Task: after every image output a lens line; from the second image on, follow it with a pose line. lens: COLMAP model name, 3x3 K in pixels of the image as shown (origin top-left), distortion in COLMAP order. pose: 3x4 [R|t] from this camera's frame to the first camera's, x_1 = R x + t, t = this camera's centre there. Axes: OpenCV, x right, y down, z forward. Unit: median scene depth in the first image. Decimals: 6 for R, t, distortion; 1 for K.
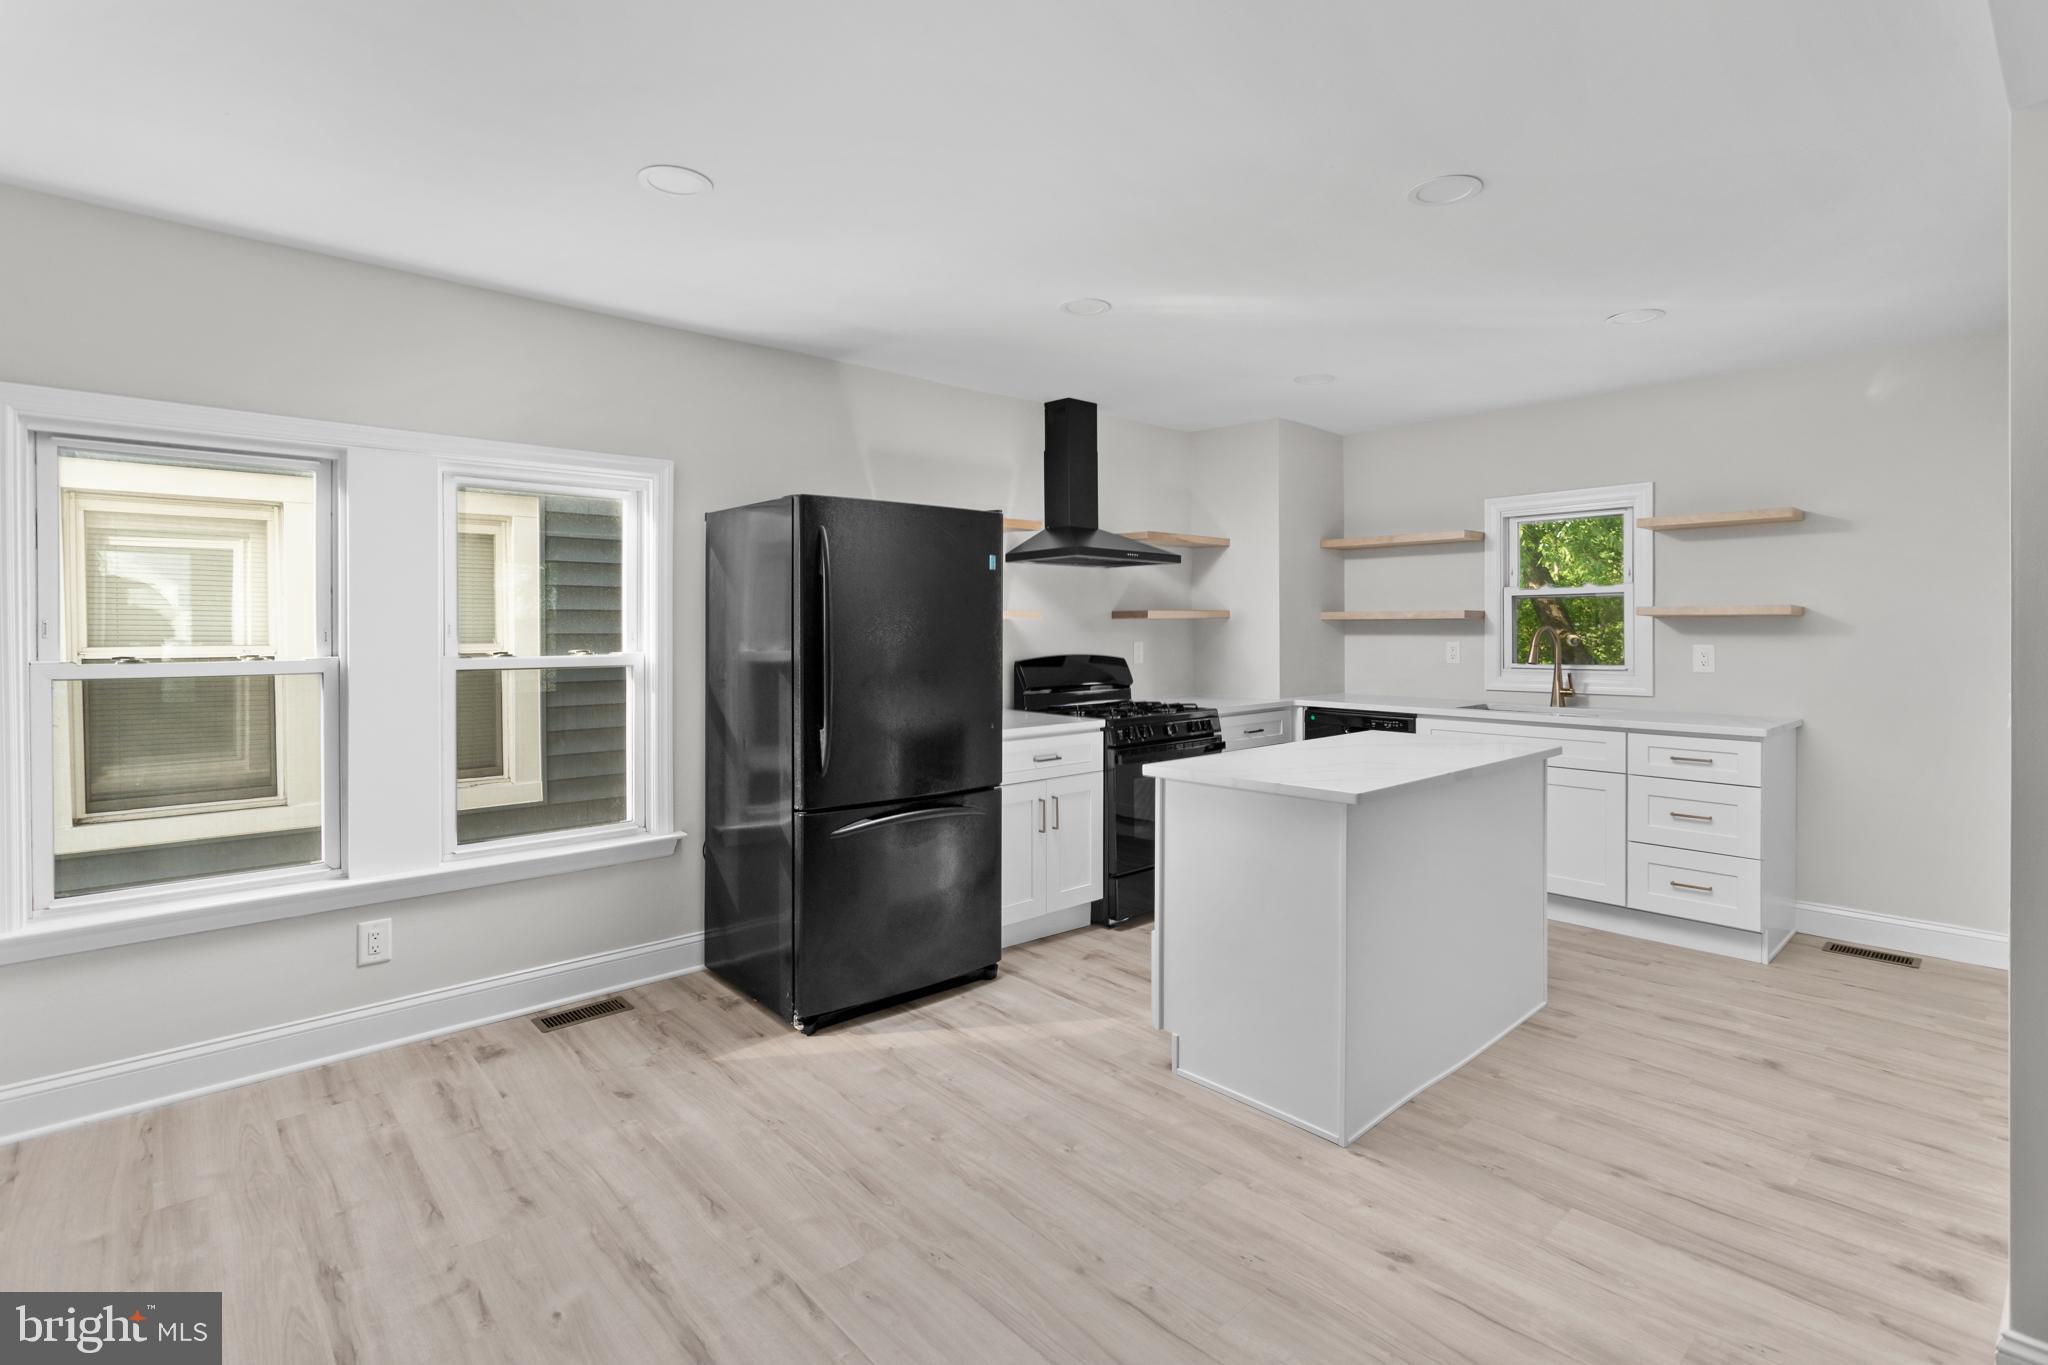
lens RADIAL K [[990.1, 0, 1047.1], [0, 990.1, 640.0], [0, 0, 1]] dist [-0.005557, -0.001473]
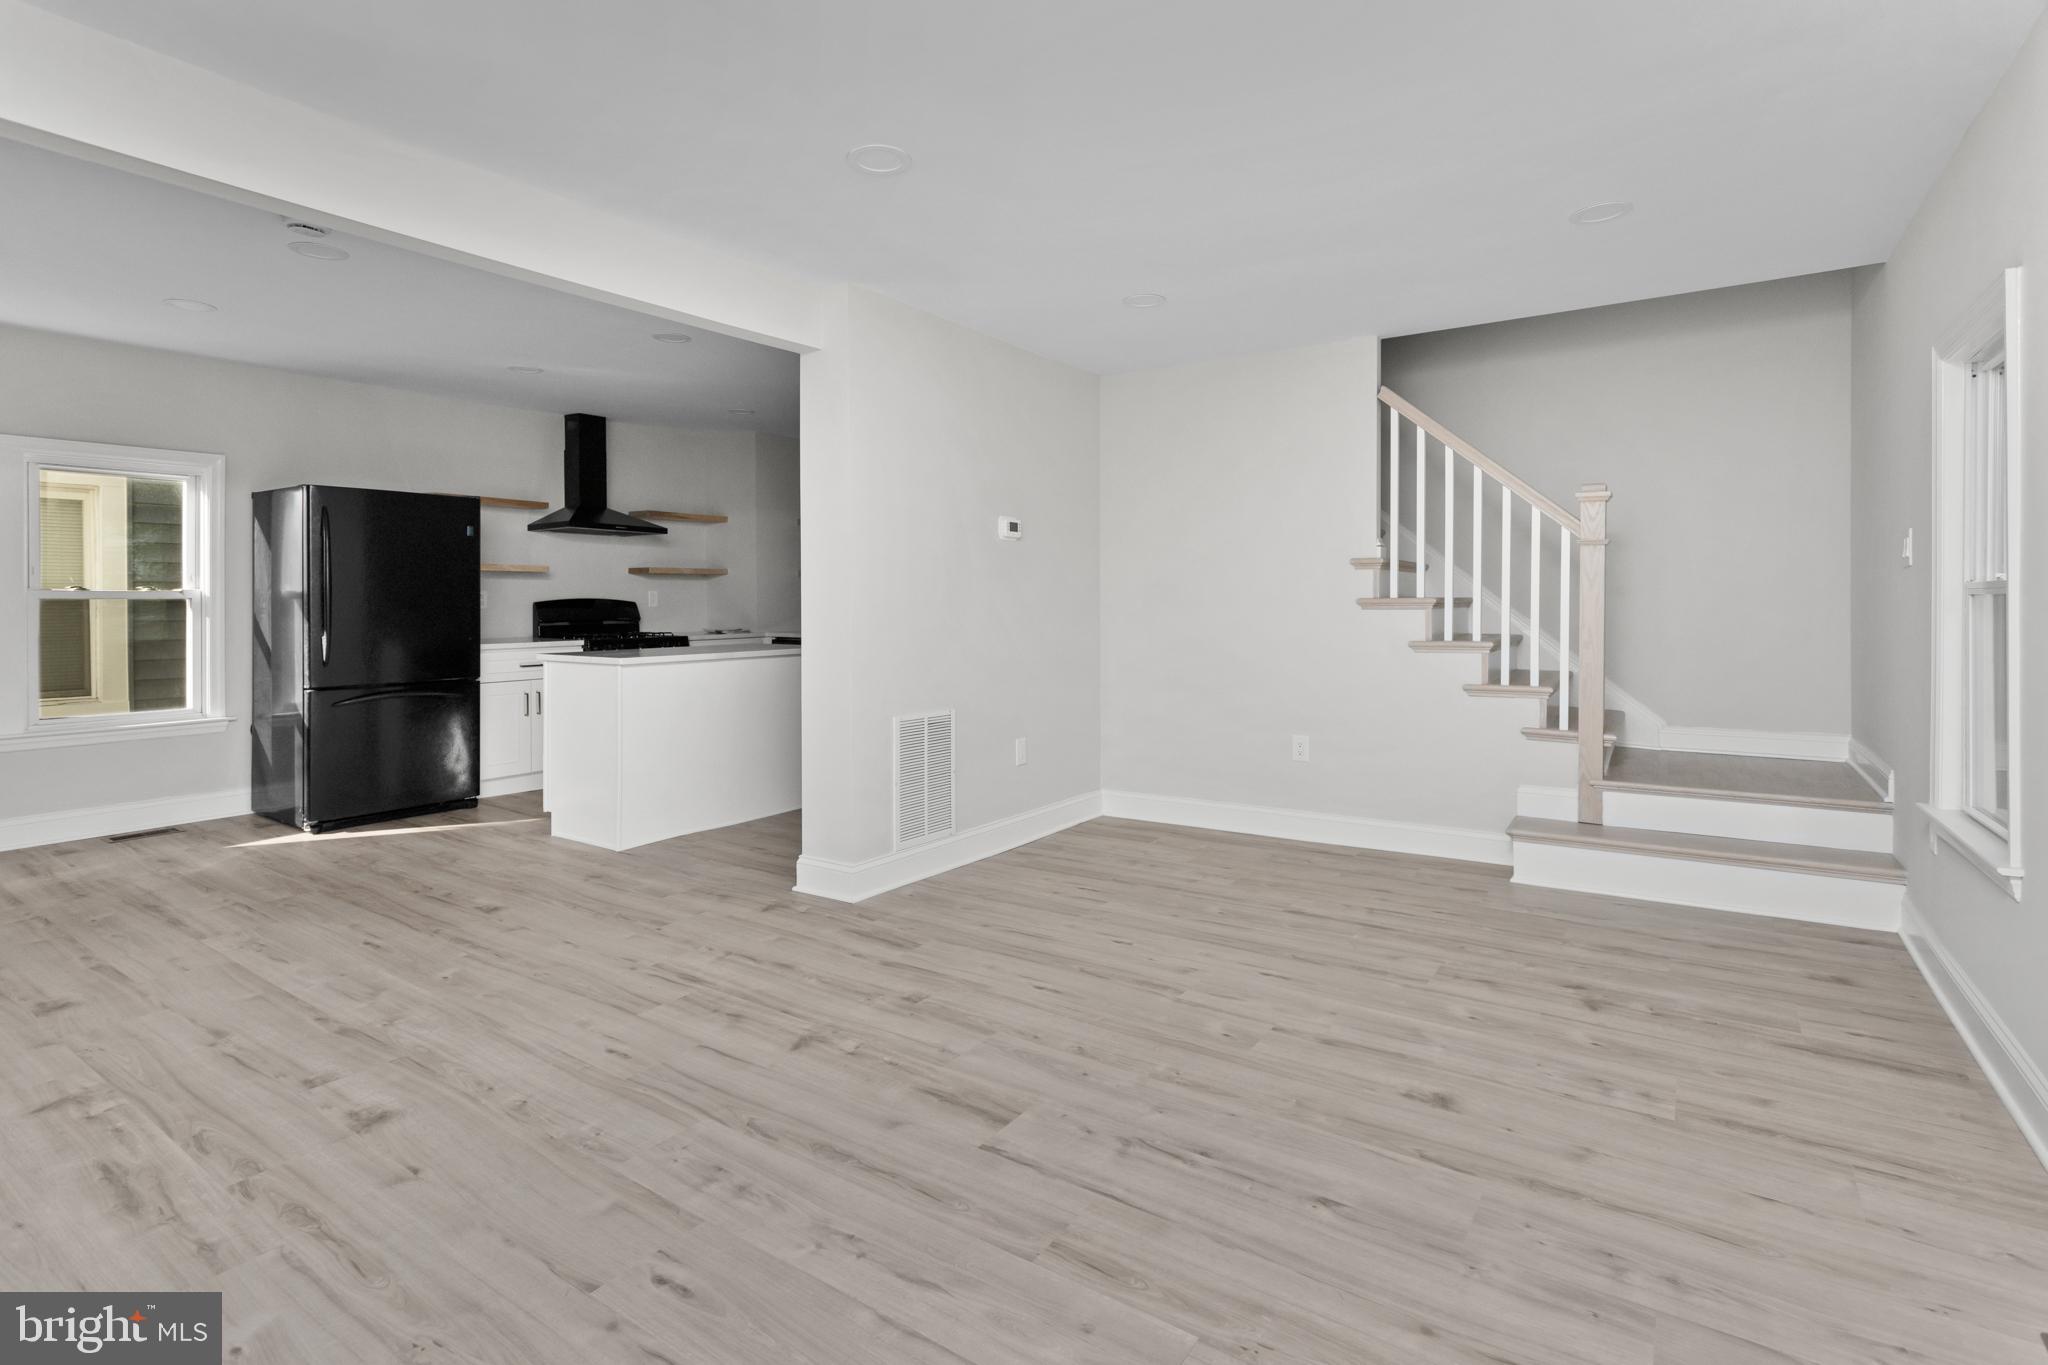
lens RADIAL K [[990.1, 0, 1022.9], [0, 990.1, 600.0], [0, 0, 1]] dist [-0.005557, -0.001473]
pose [[0.972412, 0.007400, 0.233152, 0.395463], [-0.006024, 0.999960, -0.006614, 0.029485], [-0.233192, 0.005027, 0.972418, -0.628446]]
